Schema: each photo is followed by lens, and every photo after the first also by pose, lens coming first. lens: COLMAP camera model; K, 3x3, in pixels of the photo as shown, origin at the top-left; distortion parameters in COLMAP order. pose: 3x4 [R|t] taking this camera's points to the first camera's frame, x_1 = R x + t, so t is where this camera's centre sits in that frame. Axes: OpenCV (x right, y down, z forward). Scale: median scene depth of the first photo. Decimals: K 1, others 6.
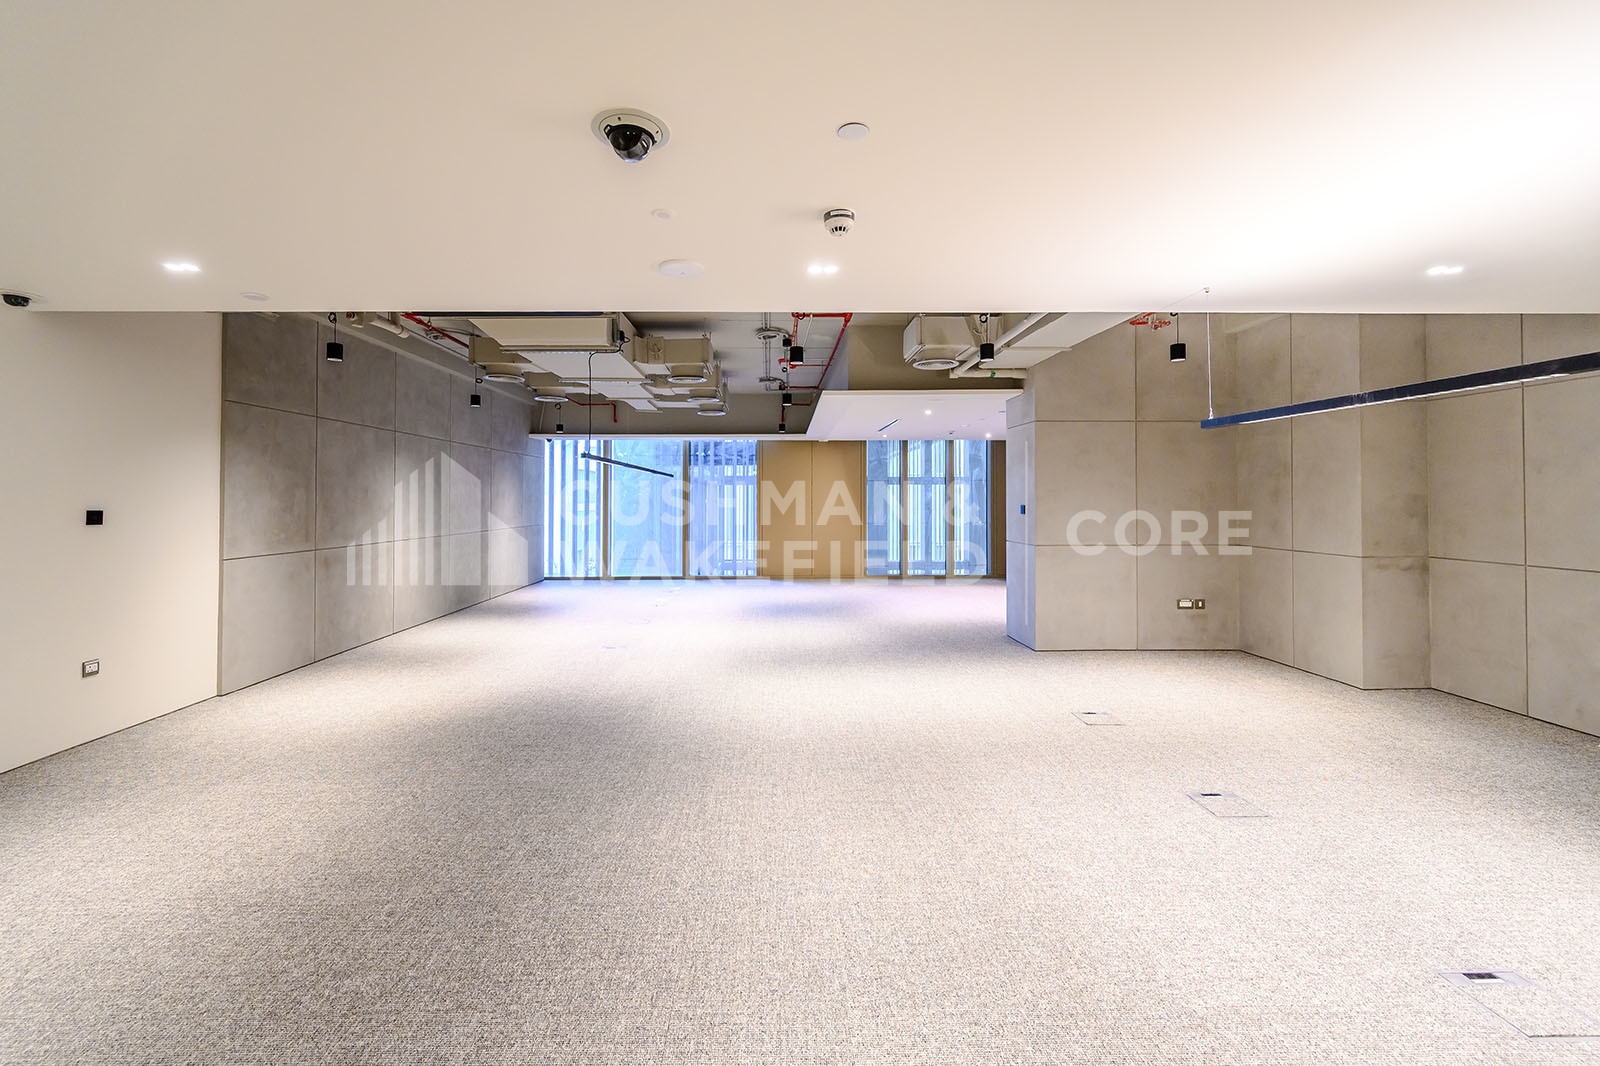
lens RADIAL K [[655.6, 0, 795.8], [0, 655.6, 487.5], [0, 0, 1]] dist [-0.000334, -0.000081]
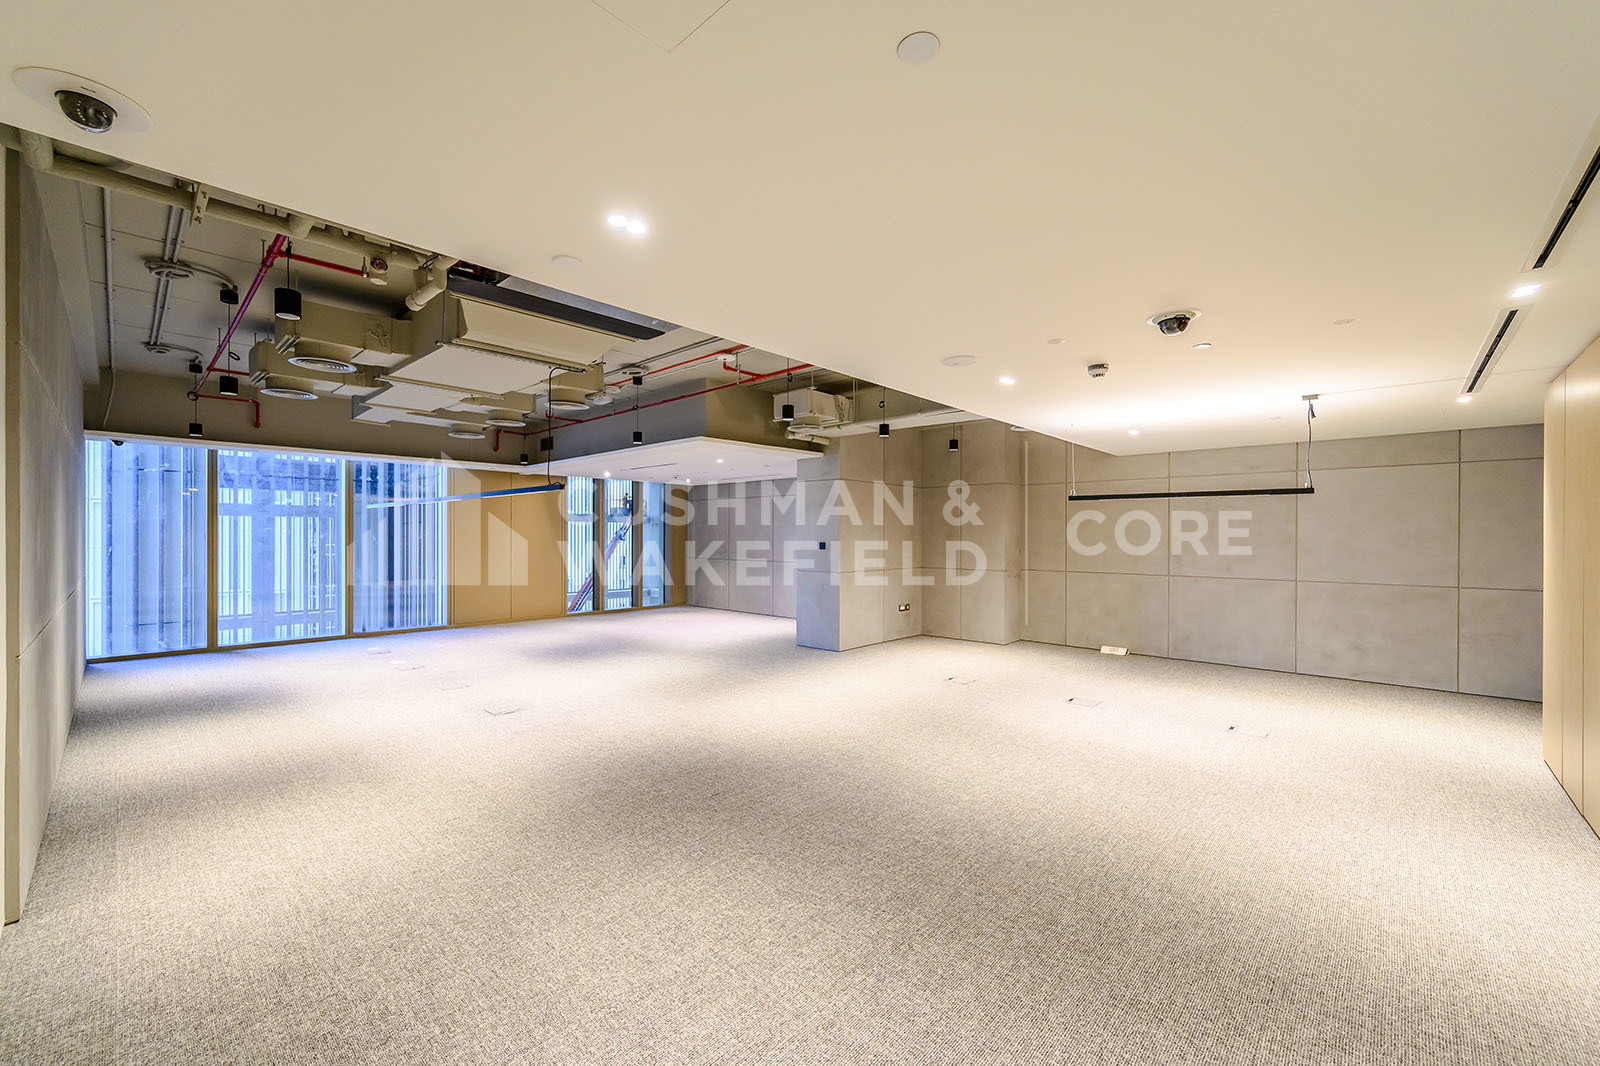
lens RADIAL K [[632.9, 0, 800.0], [0, 632.9, 533.0], [0, 0, 1]] dist [0.000808, 0.000066]
pose [[0.694986, 0.006684, 0.718992, -0.842597], [-0.016641, 0.999838, 0.006790, 0.001100], [-0.718830, -0.016684, 0.694985, 0.230351]]
